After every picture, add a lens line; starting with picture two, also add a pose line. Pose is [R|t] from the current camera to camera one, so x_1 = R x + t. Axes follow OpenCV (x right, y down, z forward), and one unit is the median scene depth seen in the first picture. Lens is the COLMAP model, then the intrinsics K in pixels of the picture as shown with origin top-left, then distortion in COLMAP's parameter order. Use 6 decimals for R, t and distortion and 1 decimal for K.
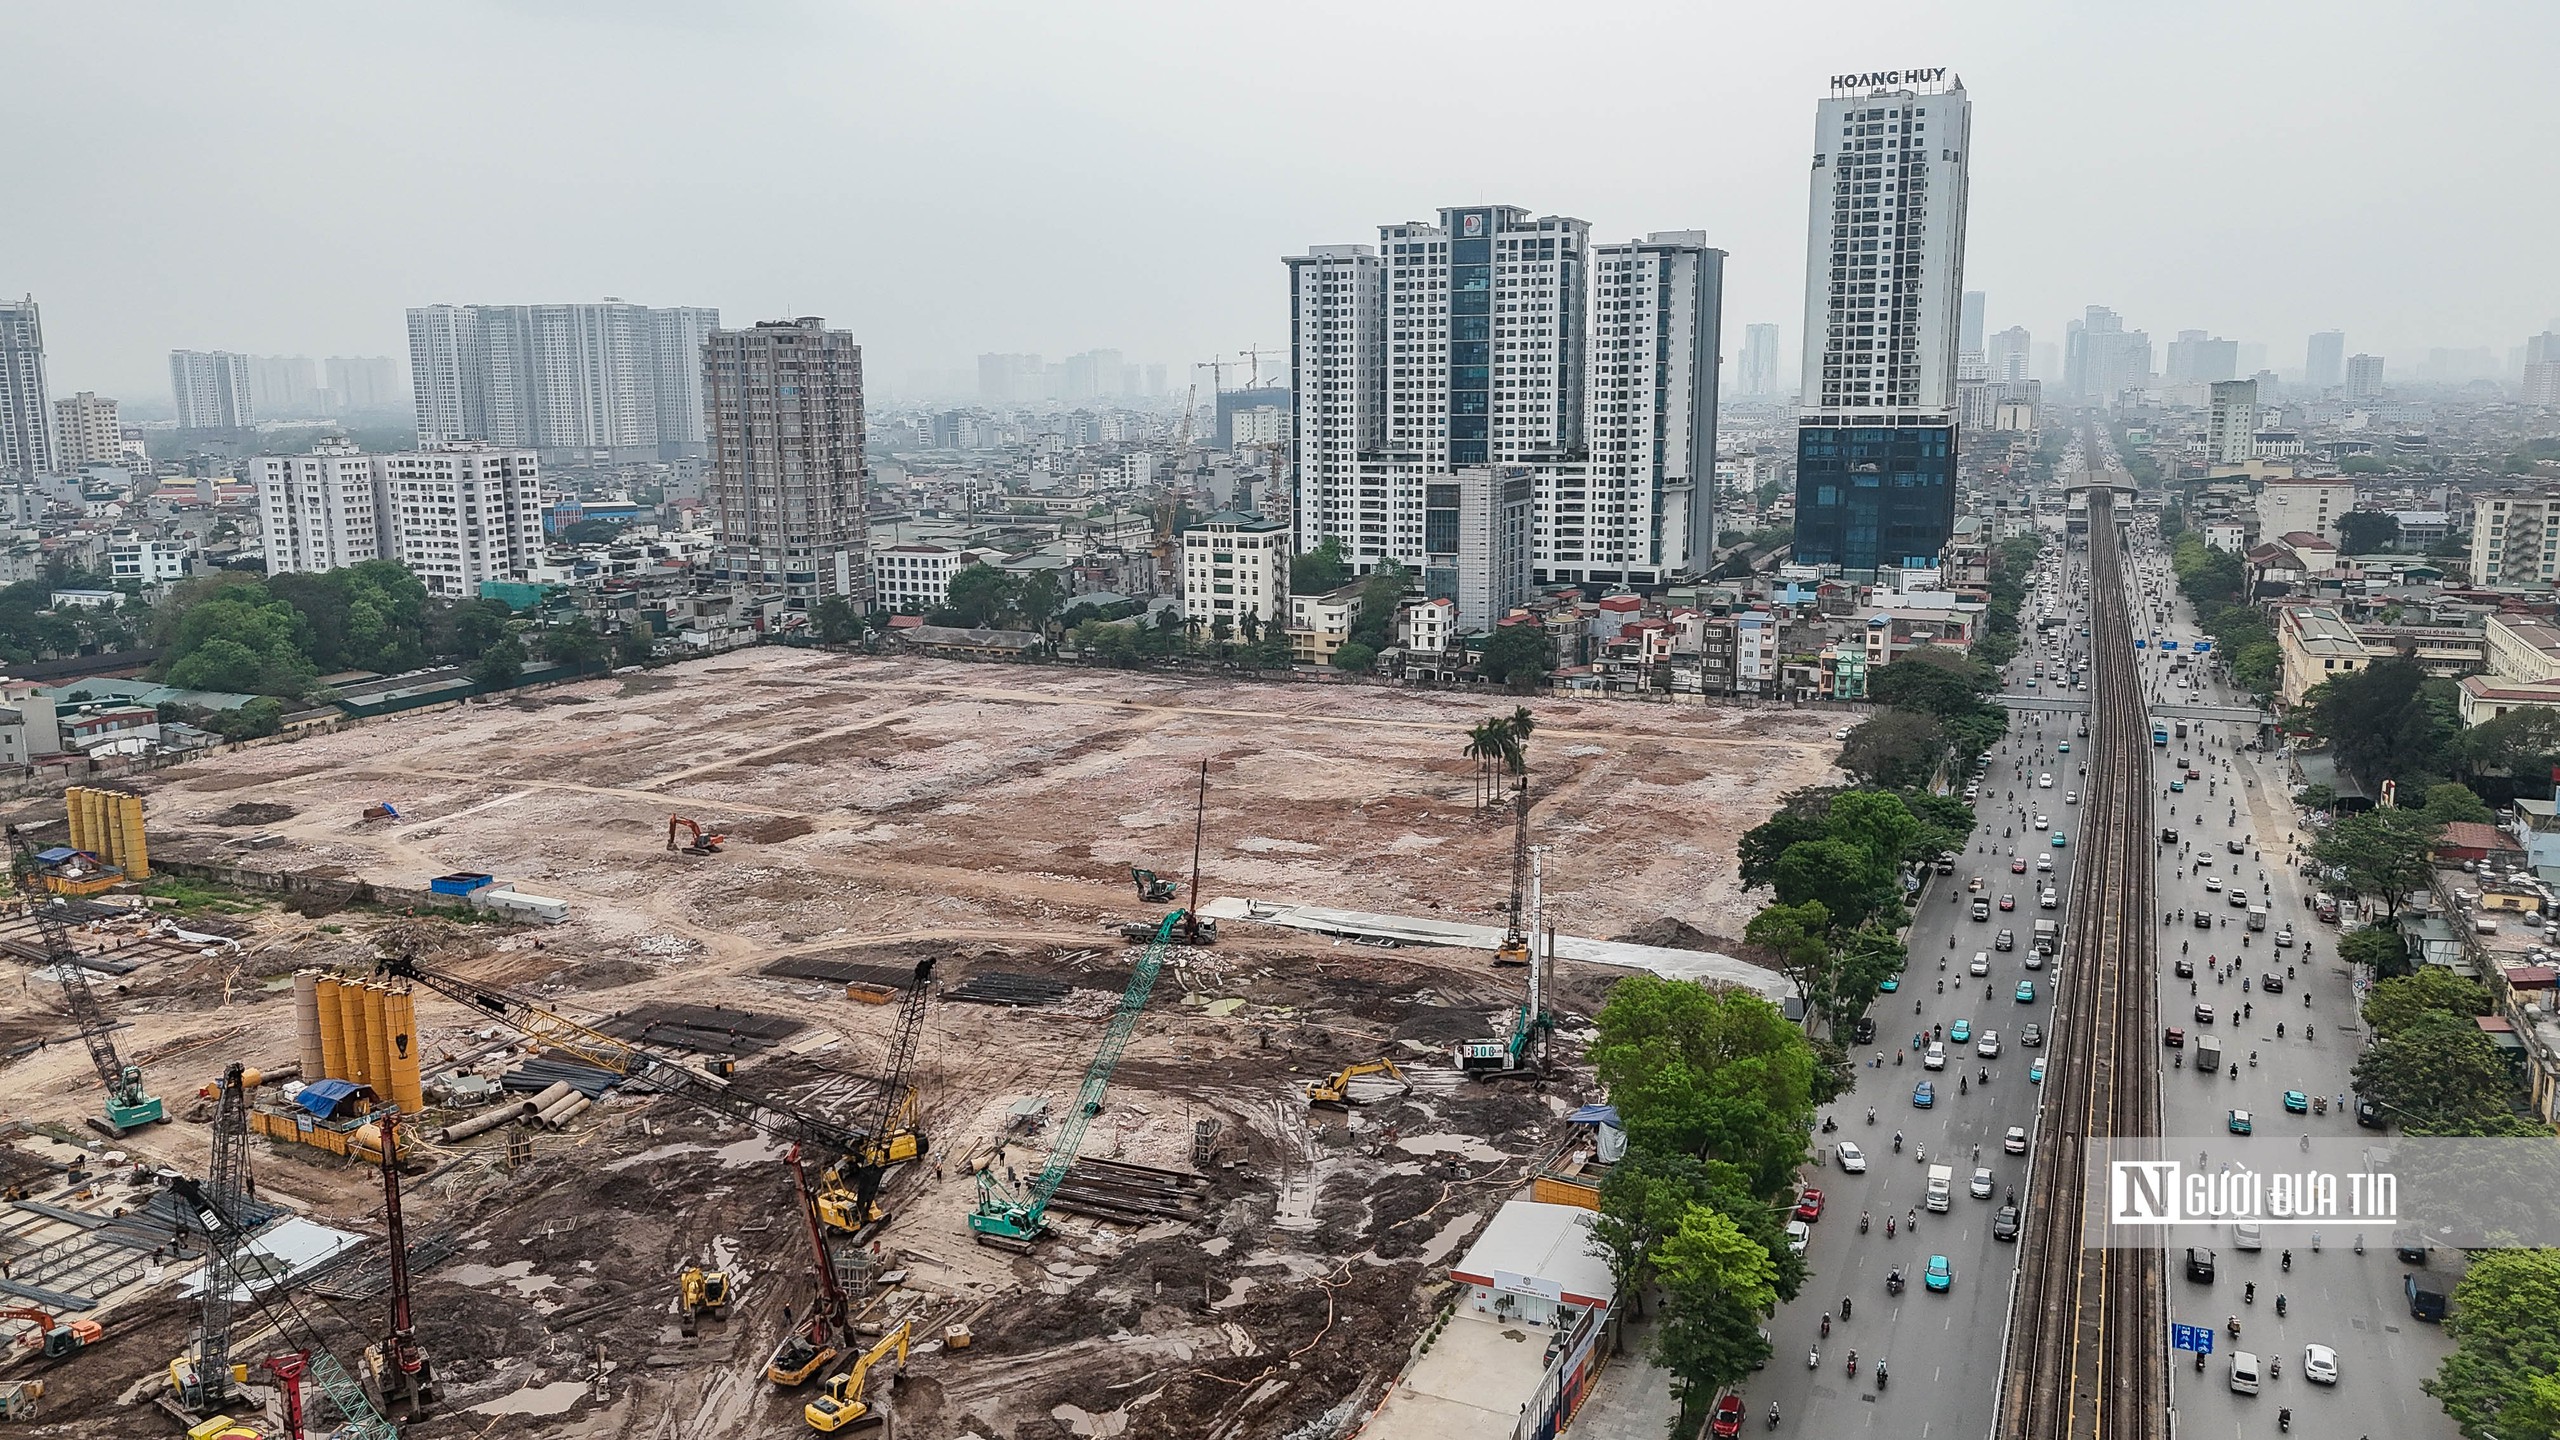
lens RADIAL K [[1844.1, 0, 1280.0], [0, 1844.1, 720.0], [0, 0, 1]] dist [0.070811, -0.069637]
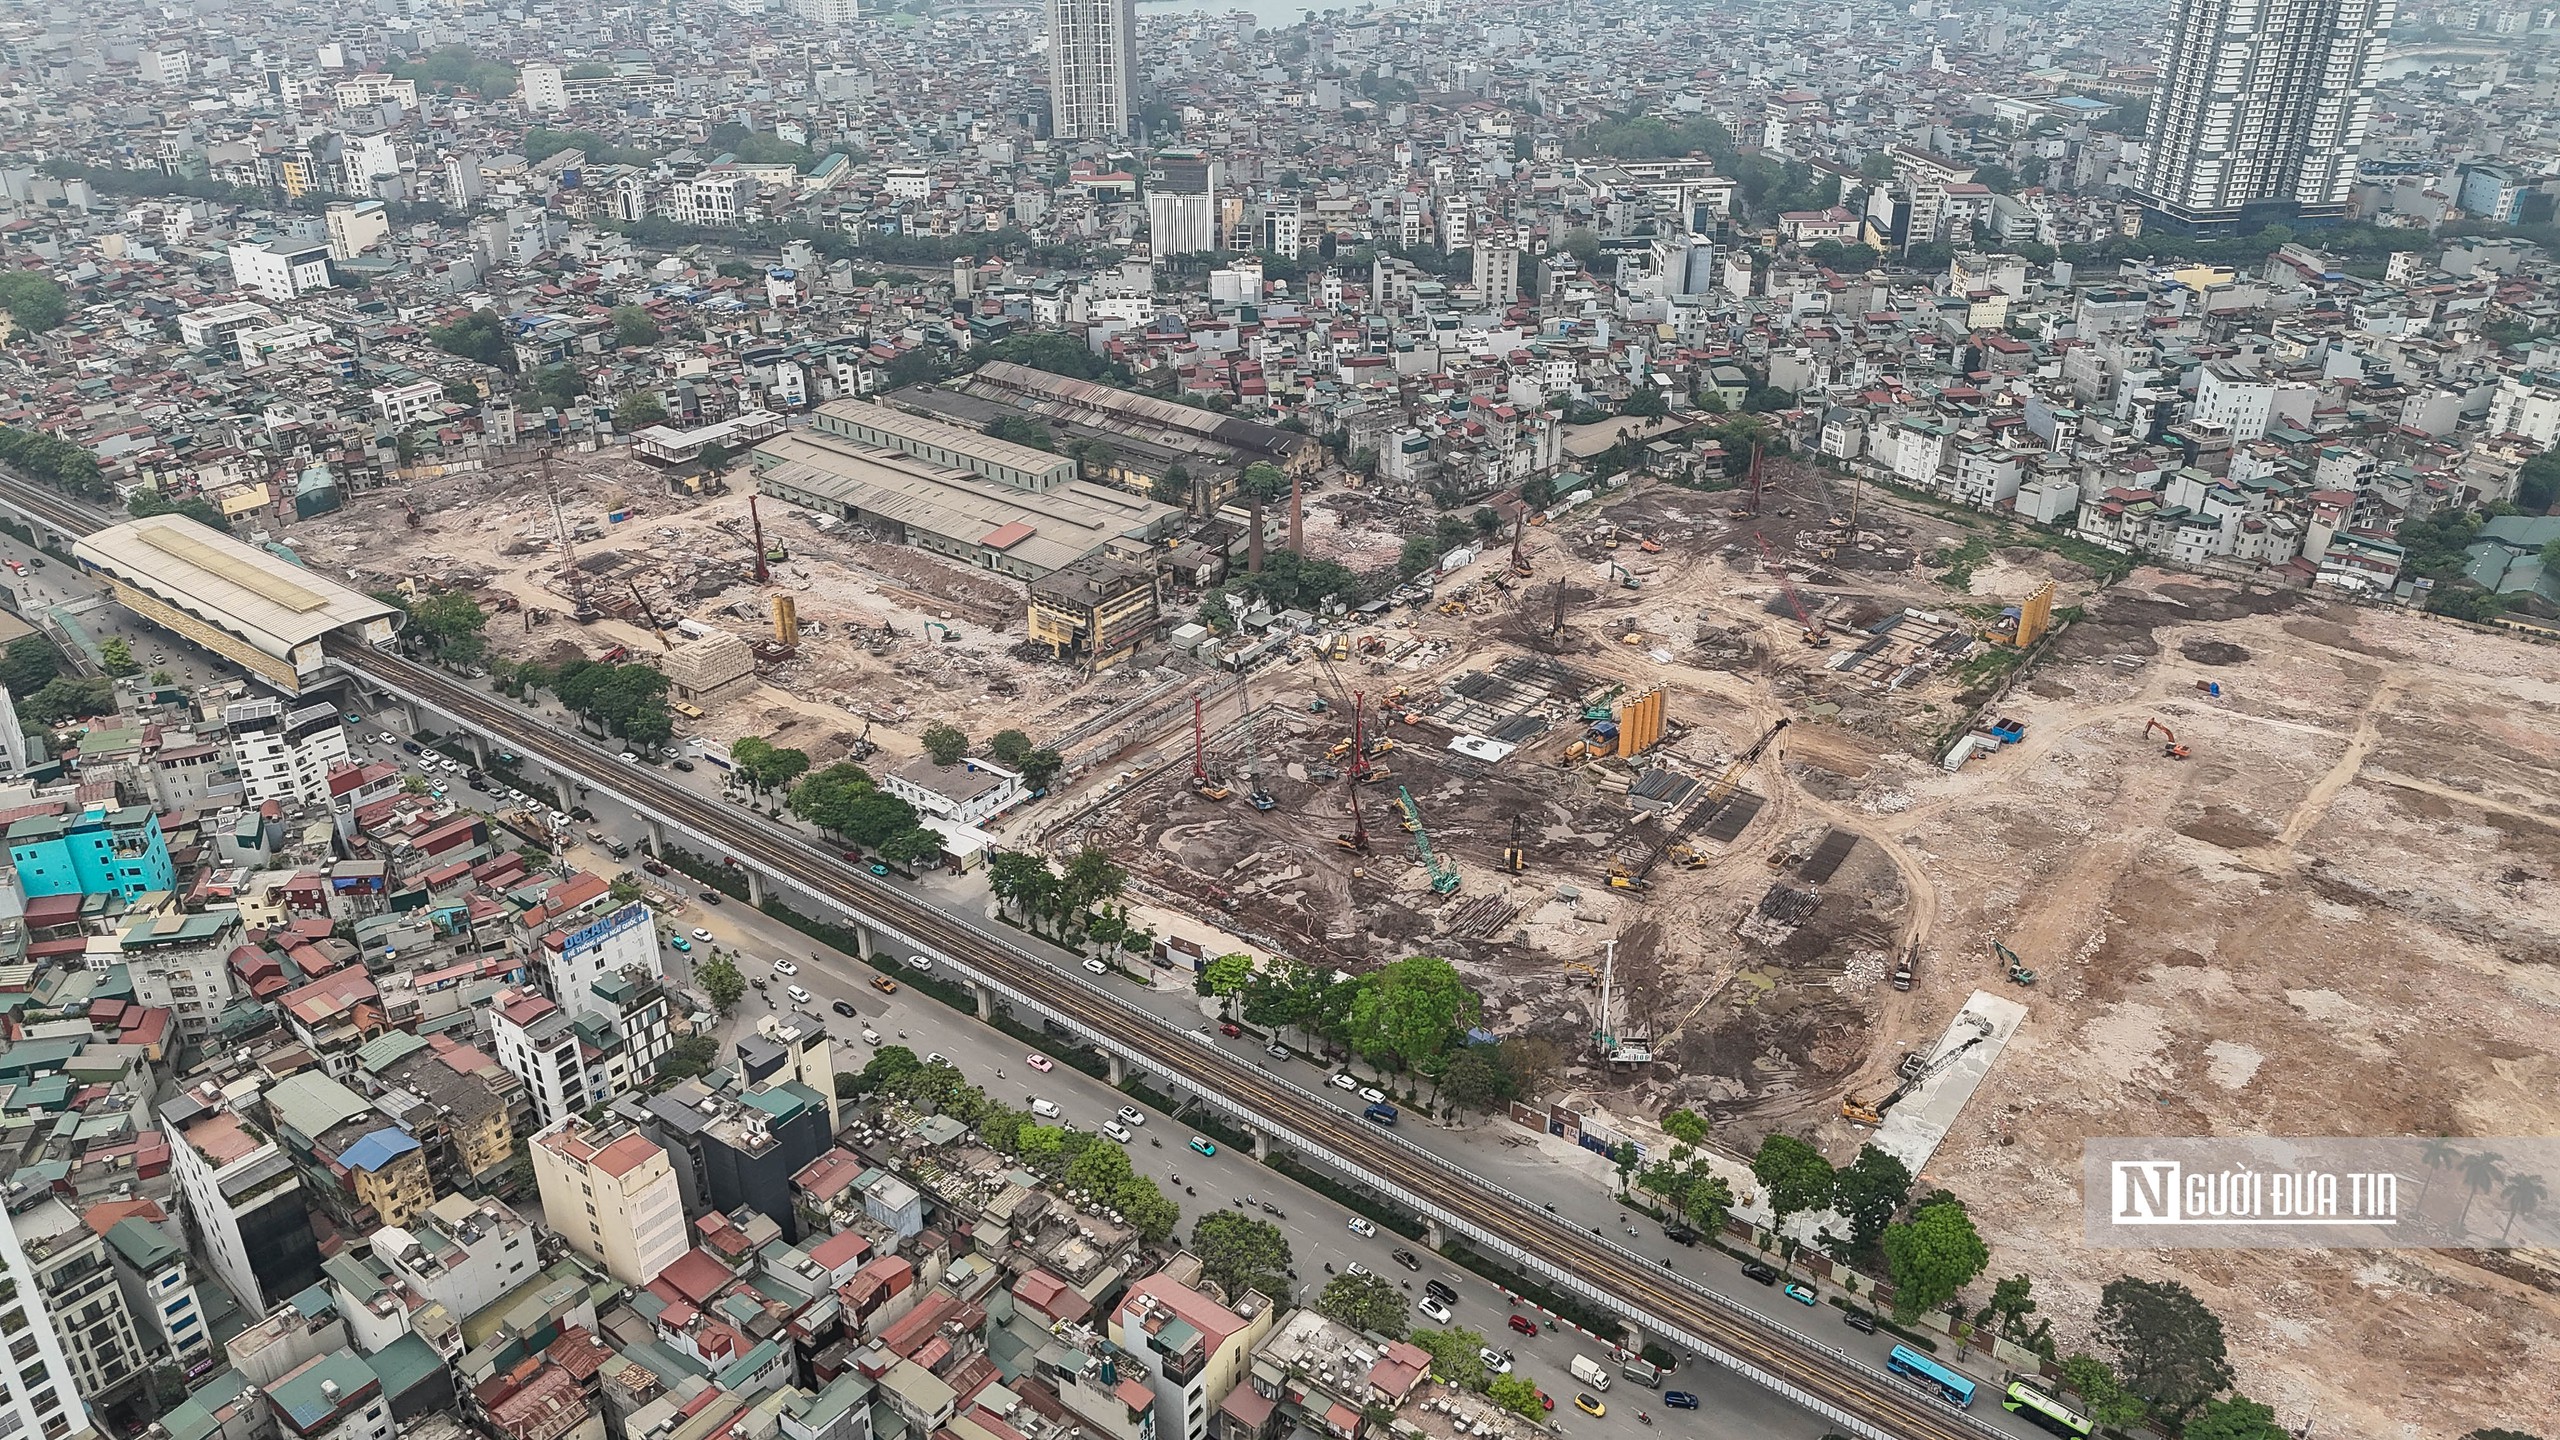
lens RADIAL K [[1877.1, 0, 1280.0], [0, 1877.1, 720.0], [0, 0, 1]] dist [0.108074, -0.156725]
pose [[-0.240683, 0.443166, -0.863525, 1.531794], [-0.166169, 0.857729, 0.486506, -0.840571], [0.956274, 0.260585, -0.132801, 0.895455]]
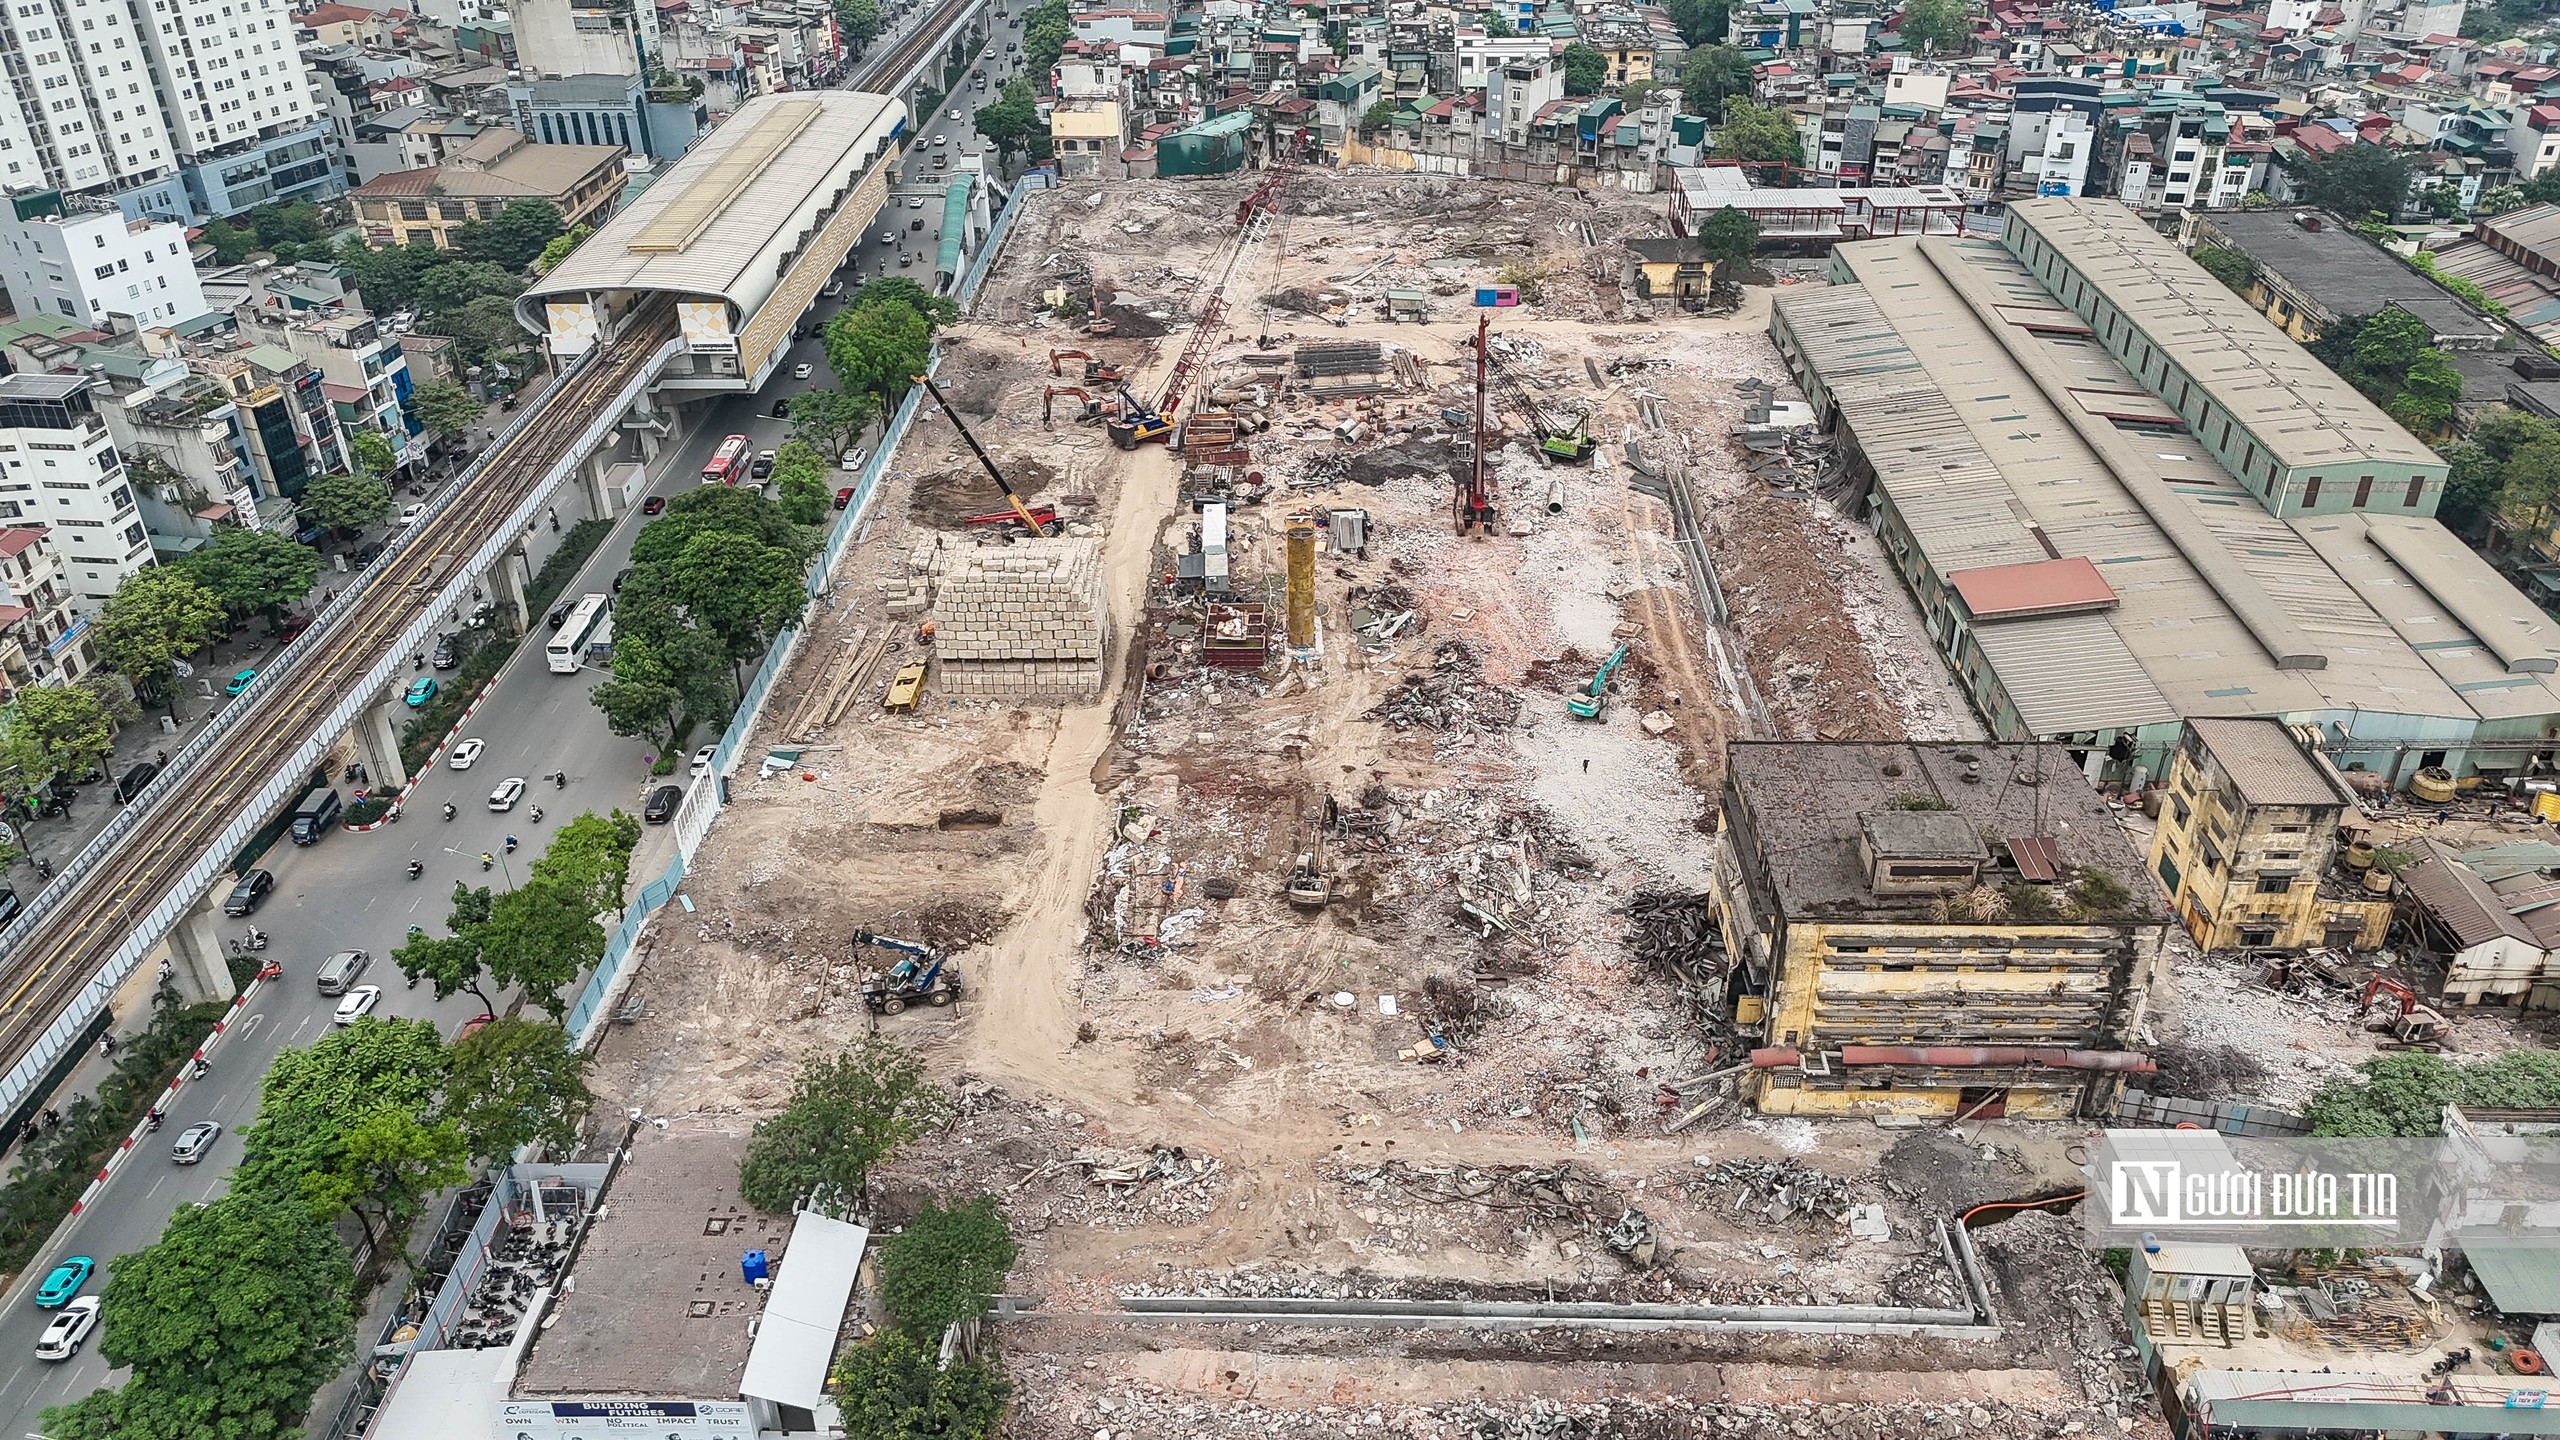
lens RADIAL K [[1903.9, 0, 1278.5], [0, 1903.9, 706.3], [0, 0, 1]] dist [0.073707, -0.069025]
pose [[-0.929081, 0.201384, -0.310246, -0.181086], [-0.046958, 0.767776, 0.638996, -0.242063], [0.366883, 0.608247, -0.703869, 0.678083]]
